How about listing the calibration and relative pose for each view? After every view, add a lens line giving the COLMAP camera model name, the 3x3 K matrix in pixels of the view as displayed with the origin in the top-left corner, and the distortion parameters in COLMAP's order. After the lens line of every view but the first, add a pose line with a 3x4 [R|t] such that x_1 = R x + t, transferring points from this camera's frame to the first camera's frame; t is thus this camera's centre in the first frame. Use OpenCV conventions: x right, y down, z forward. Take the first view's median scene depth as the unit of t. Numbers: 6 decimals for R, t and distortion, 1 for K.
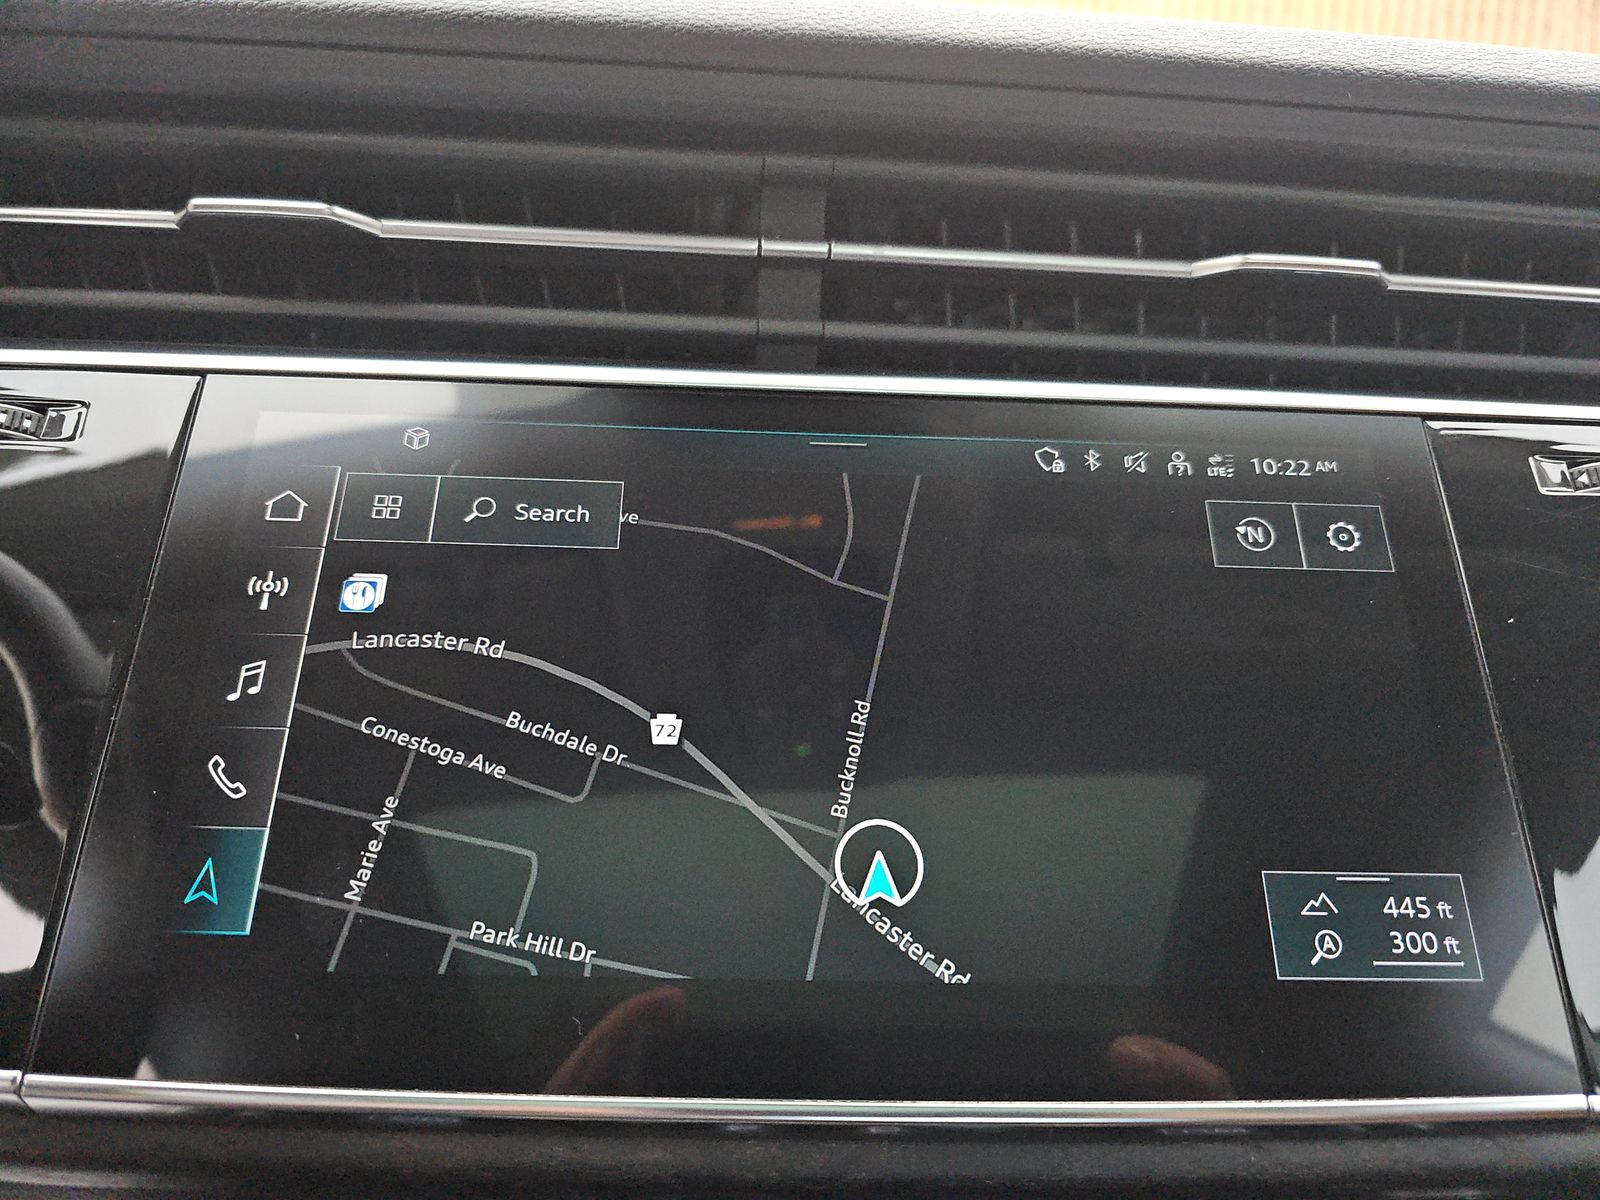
lens RADIAL K [[1052.8, 0, 808.9], [0, 1052.8, 586.4], [0, 0, 1]] dist [0.002925, -0.002086]
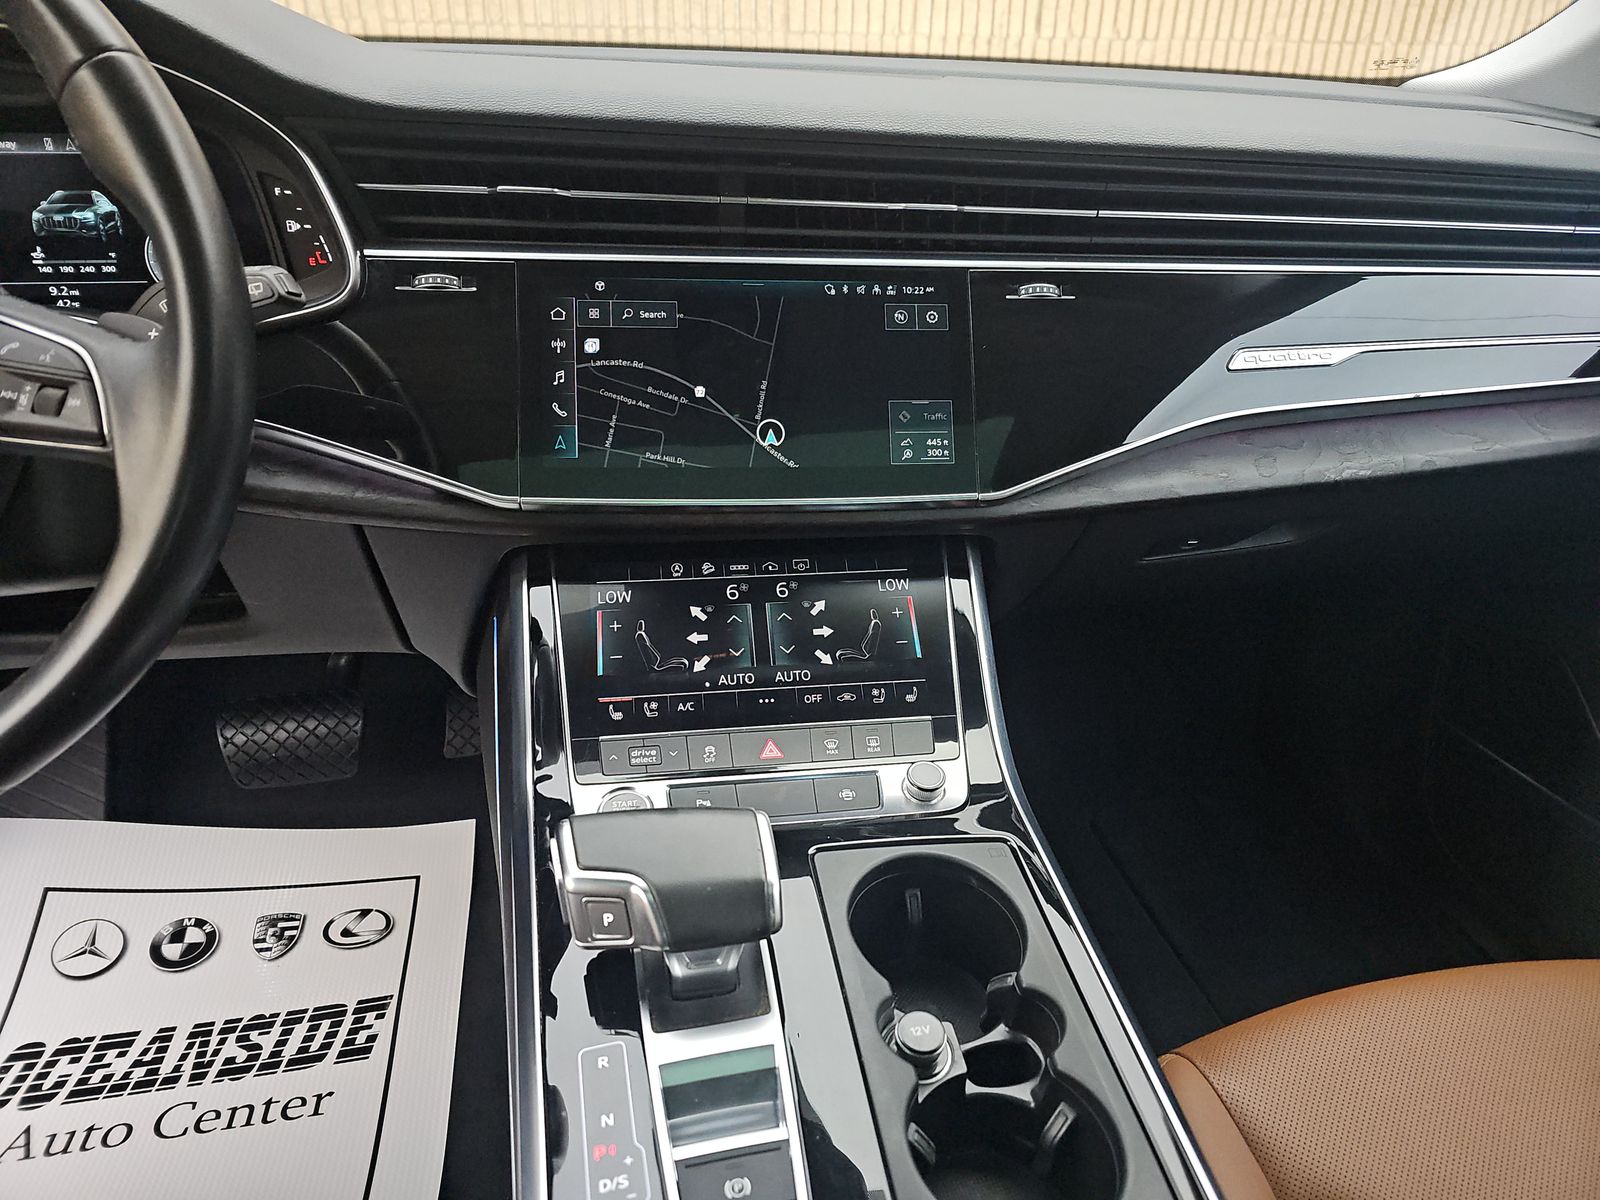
lens RADIAL K [[1052.8, 0, 804.3], [0, 1052.8, 599.4], [0, 0, 1]] dist [0.002925, -0.002086]
pose [[0.999480, -0.019674, -0.025529, 0.230705], [0.030263, 0.845359, 0.533340, -0.970140], [0.011088, -0.533835, 0.845516, -1.891048]]
